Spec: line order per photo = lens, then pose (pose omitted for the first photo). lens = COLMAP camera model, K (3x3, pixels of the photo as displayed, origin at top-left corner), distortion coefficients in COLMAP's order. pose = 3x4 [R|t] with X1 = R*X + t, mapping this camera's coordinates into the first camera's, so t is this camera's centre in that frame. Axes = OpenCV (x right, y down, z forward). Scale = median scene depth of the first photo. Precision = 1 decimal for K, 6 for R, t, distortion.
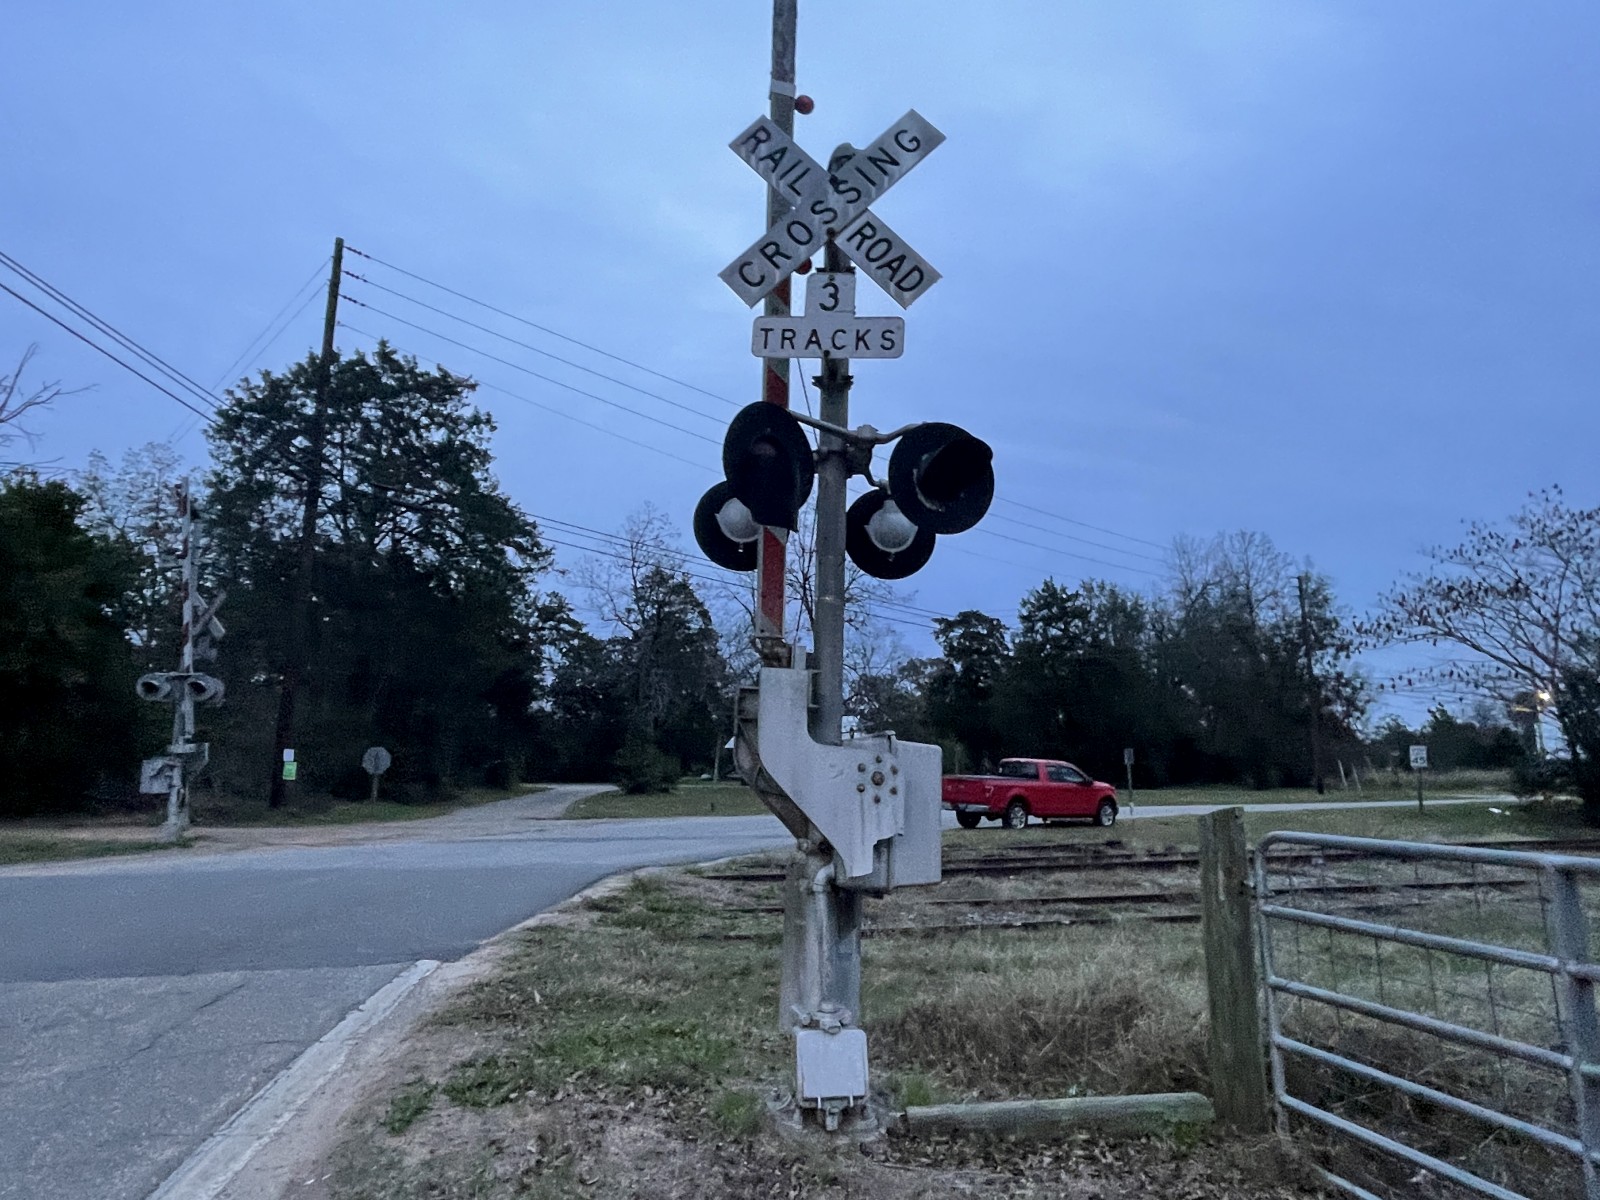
lens RADIAL K [[959.7, 0, 806.7], [0, 959.7, 595.2], [0, 0, 1]] dist [-0.002086, -0.001597]
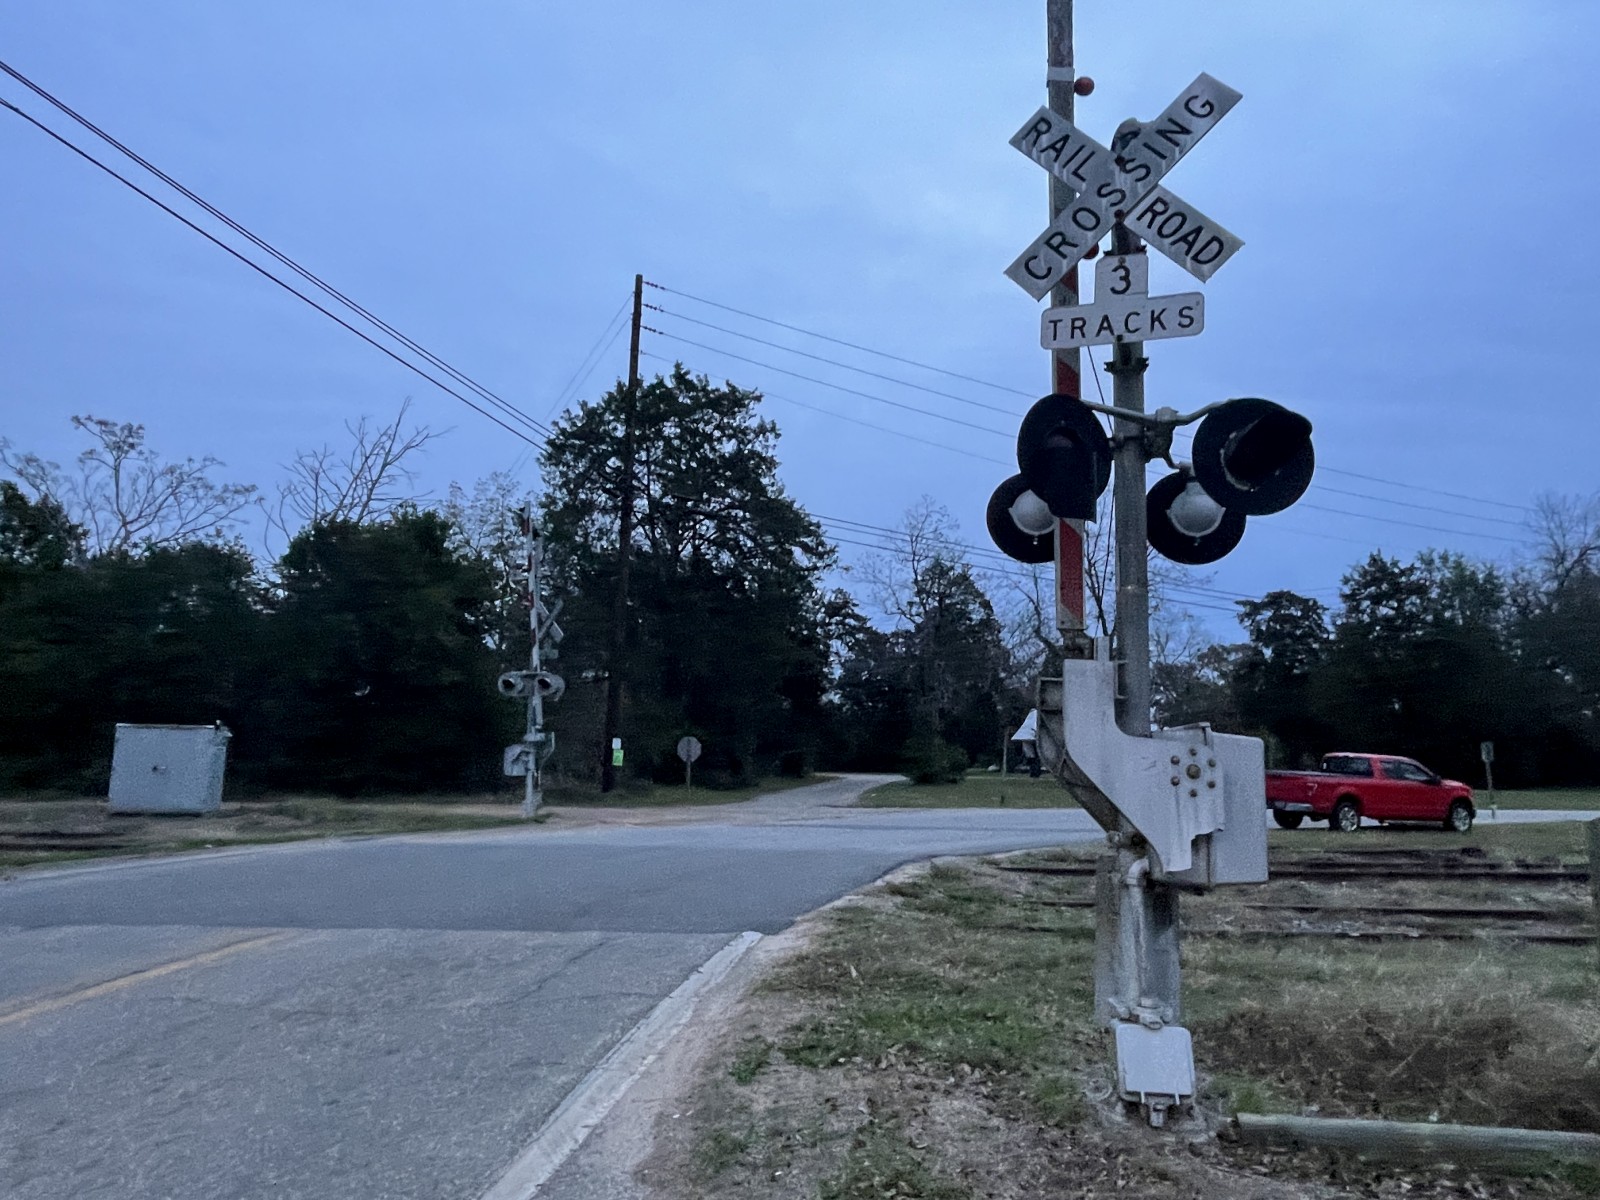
lens RADIAL K [[959.7, 0, 806.7], [0, 959.7, 595.2], [0, 0, 1]] dist [-0.002086, -0.001597]
pose [[0.957841, -0.036668, -0.284948, -0.004053], [0.039181, 0.999227, 0.003120, -0.001280], [0.284614, -0.014153, 0.958538, -0.009010]]
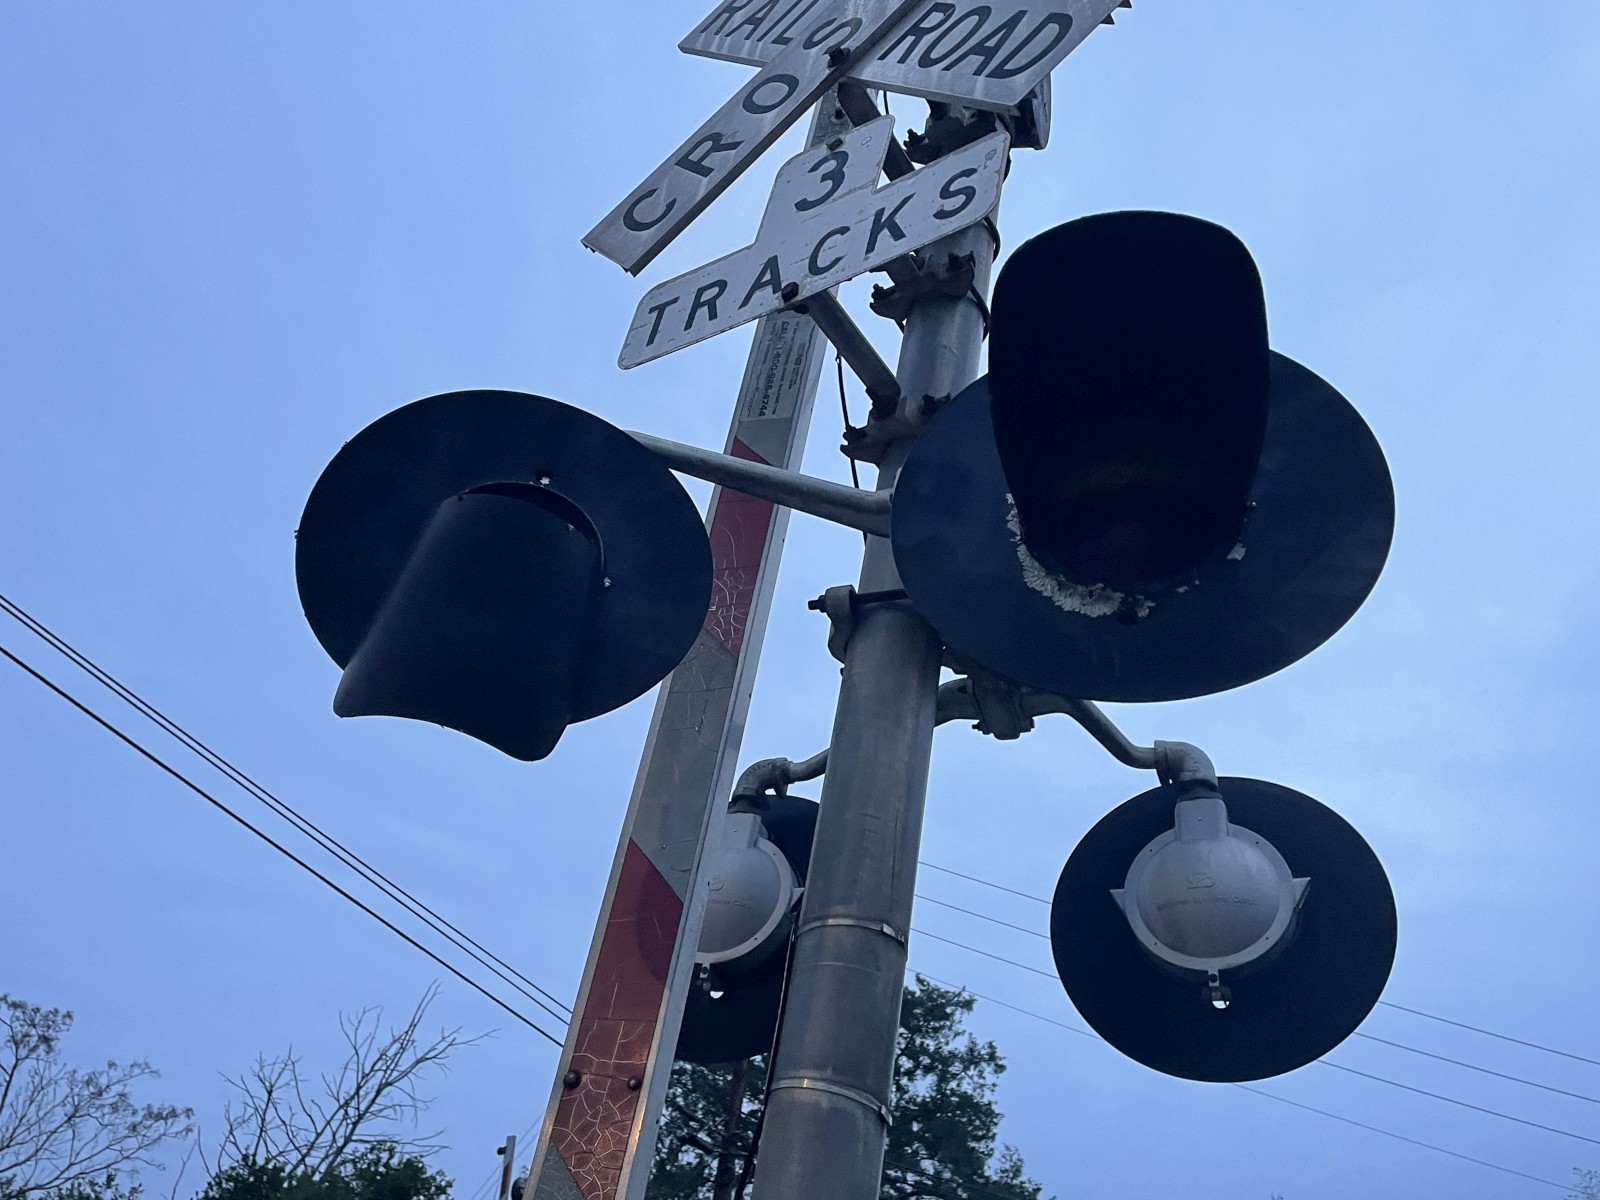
lens RADIAL K [[1372.4, 0, 804.7], [0, 1372.4, 608.3], [0, 0, 1]] dist [0.044835, -0.006302]
pose [[0.877203, -0.201239, -0.435910, 0.052987], [-0.038819, 0.875219, -0.482166, 0.017392], [0.478547, 0.439879, 0.759933, 0.176599]]
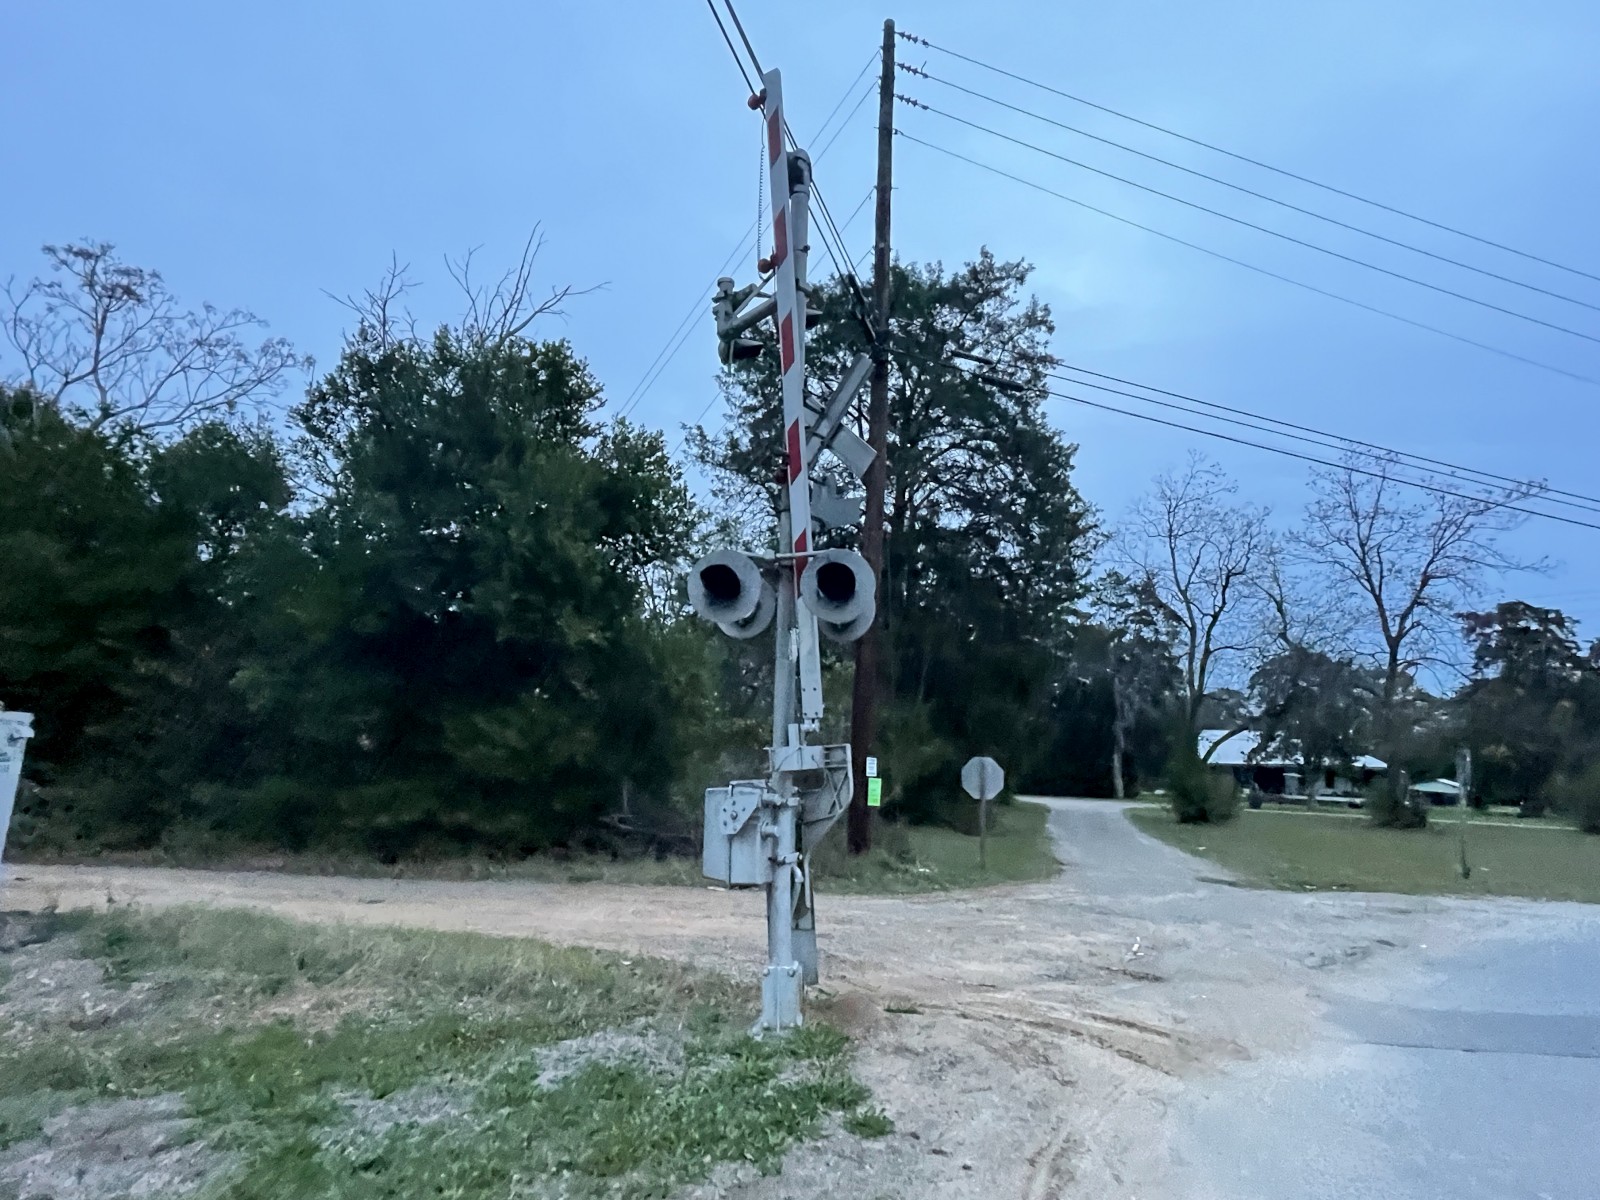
lens RADIAL K [[773.9, 0, 804.5], [0, 773.9, 601.9], [0, 0, 1]] dist [-0.000904, -0.000496]
pose [[0.916298, -0.050877, -0.397252, -0.533554], [0.035477, 0.998310, -0.046025, 0.114959], [0.398922, 0.028079, 0.916555, 0.735775]]
